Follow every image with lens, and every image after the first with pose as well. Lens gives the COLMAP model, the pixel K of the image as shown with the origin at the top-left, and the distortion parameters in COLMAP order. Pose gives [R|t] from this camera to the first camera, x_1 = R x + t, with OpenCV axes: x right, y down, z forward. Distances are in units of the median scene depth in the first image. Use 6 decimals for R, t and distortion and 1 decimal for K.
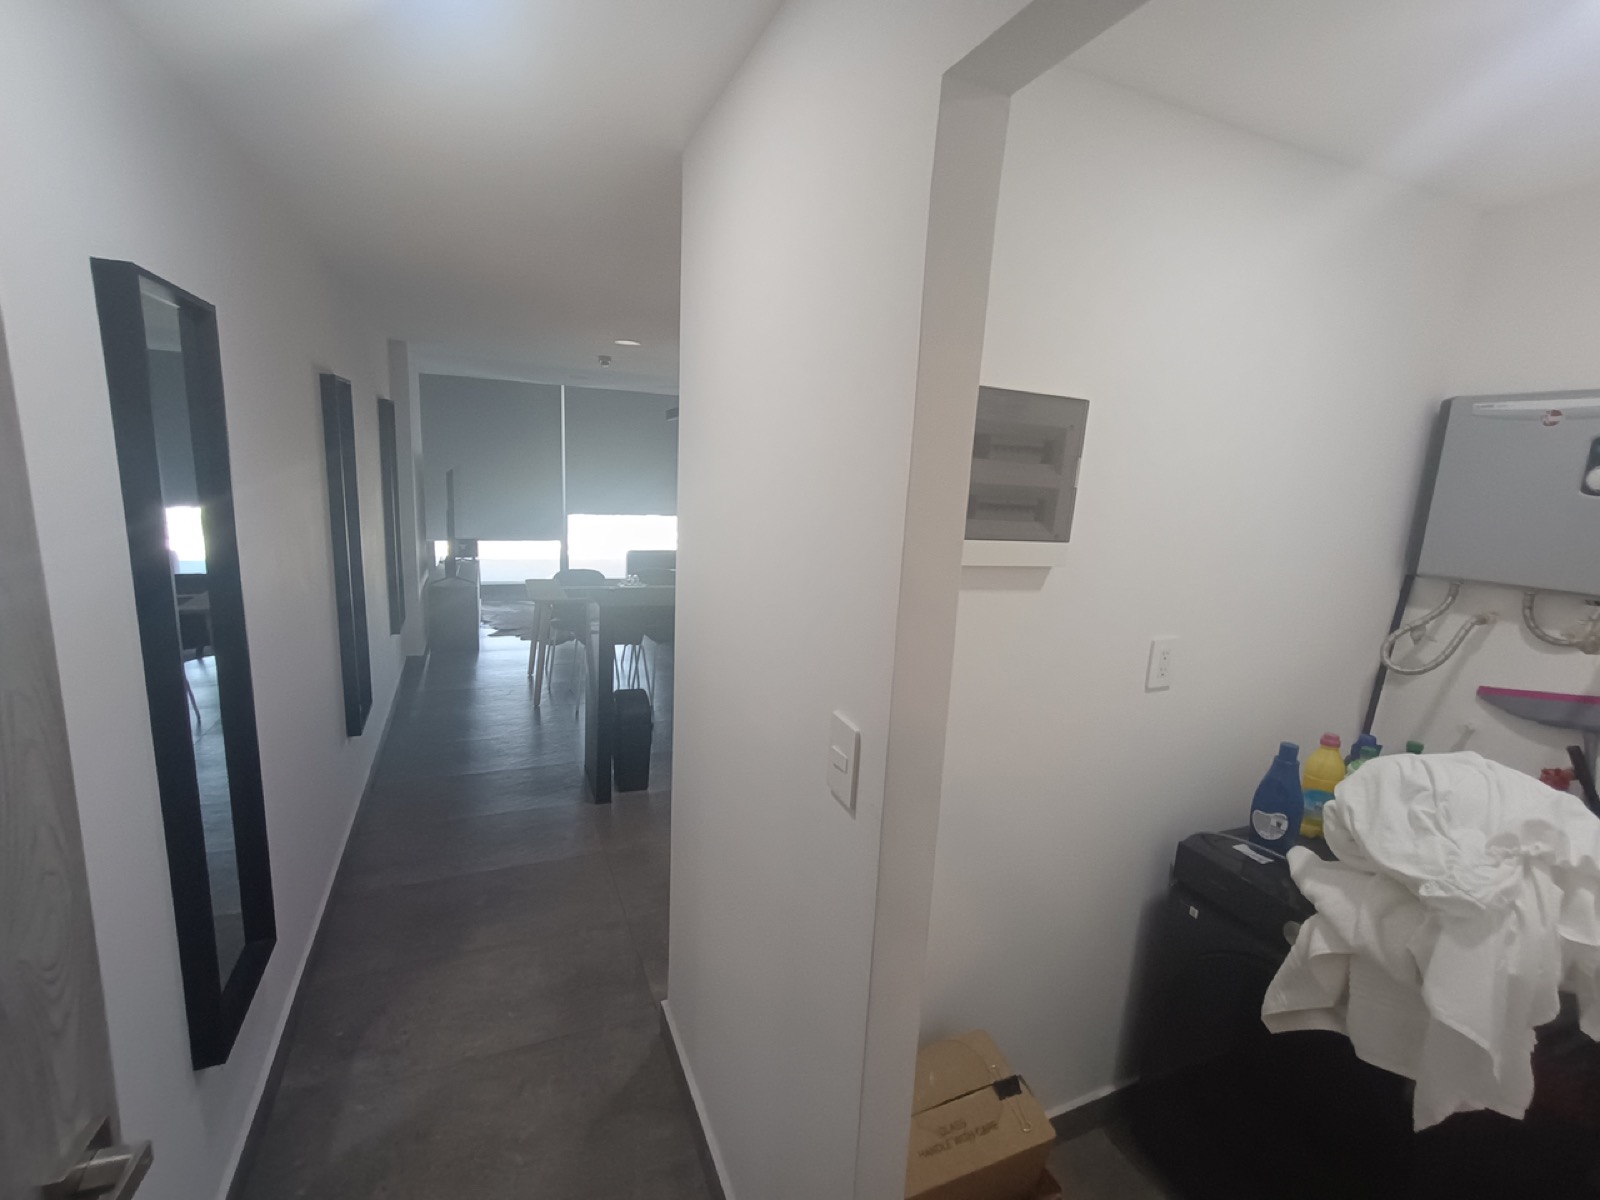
lens RADIAL K [[721.3, 0, 805.5], [0, 721.3, 605.7], [0, 0, 1]] dist [0.004197, 0.000149]
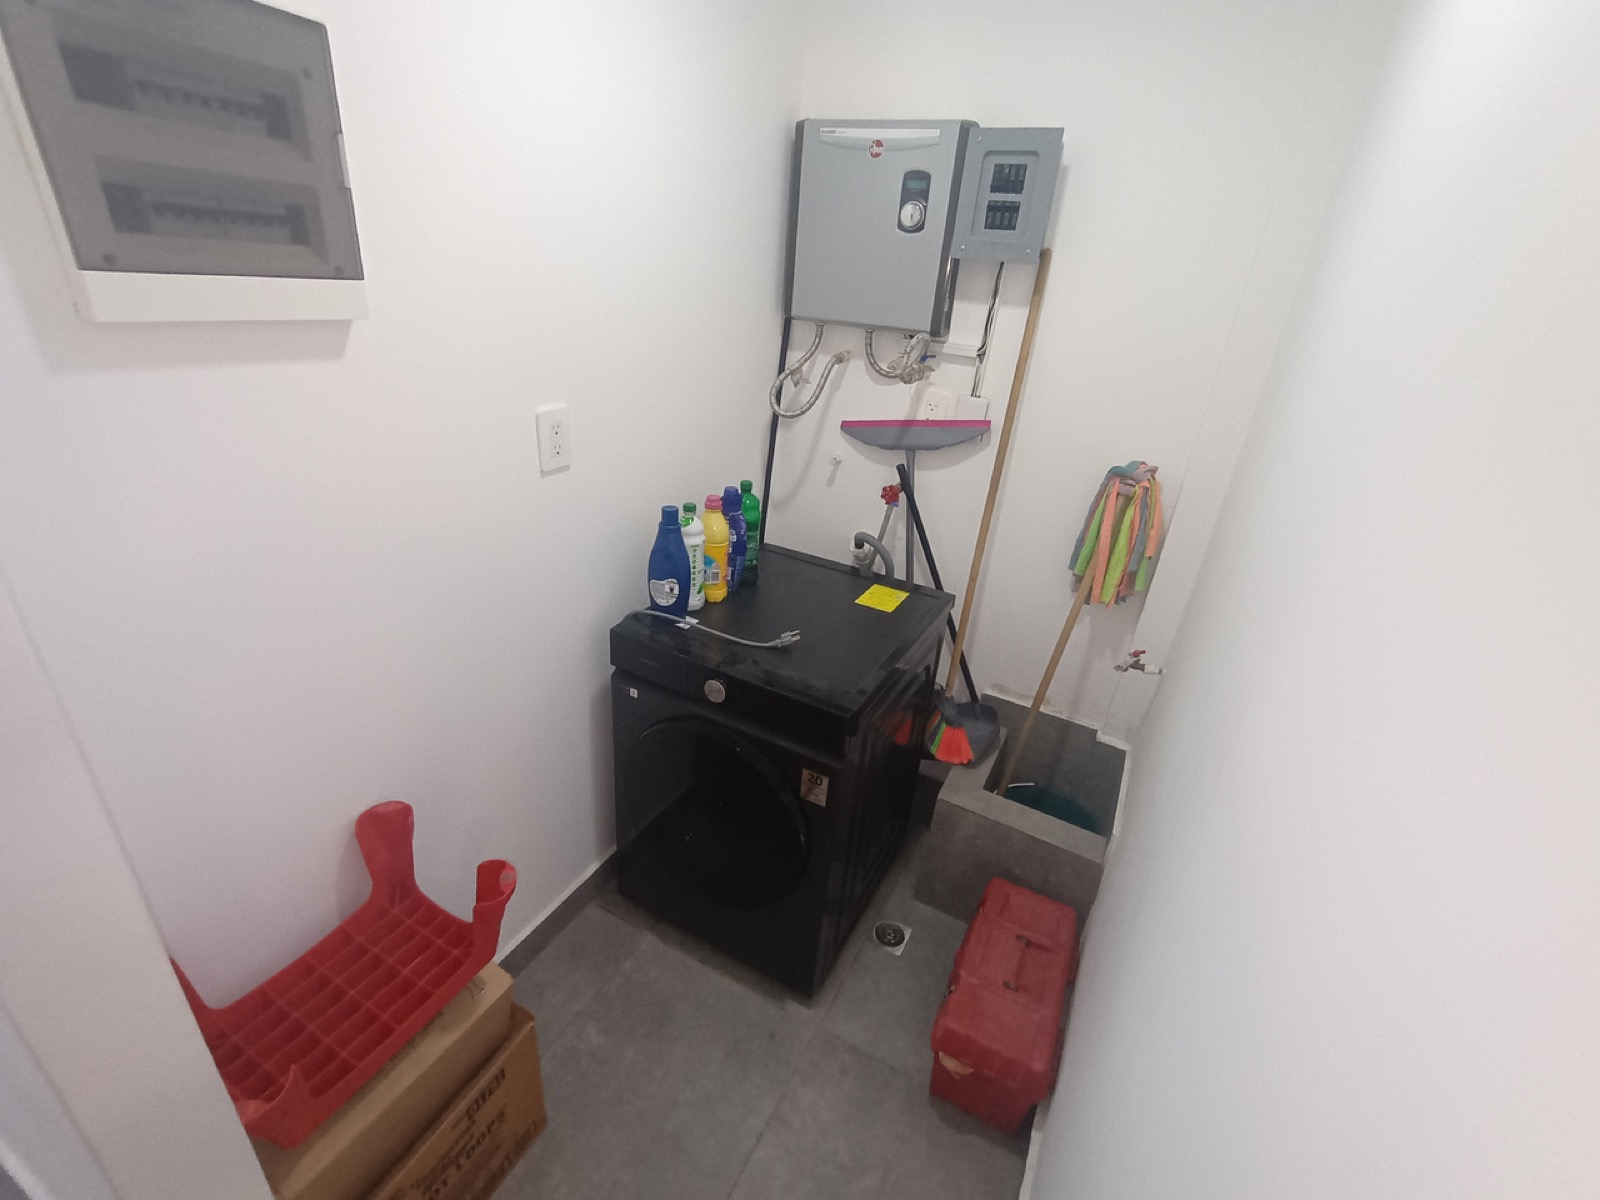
lens RADIAL K [[721.3, 0, 797.2], [0, 721.3, 598.2], [0, 0, 1]] dist [0.004197, 0.000149]
pose [[0.782400, -0.256400, 0.567547, 0.188093], [0.074339, 0.943252, 0.323651, 0.003281], [-0.618324, -0.211034, 0.757060, 0.151333]]
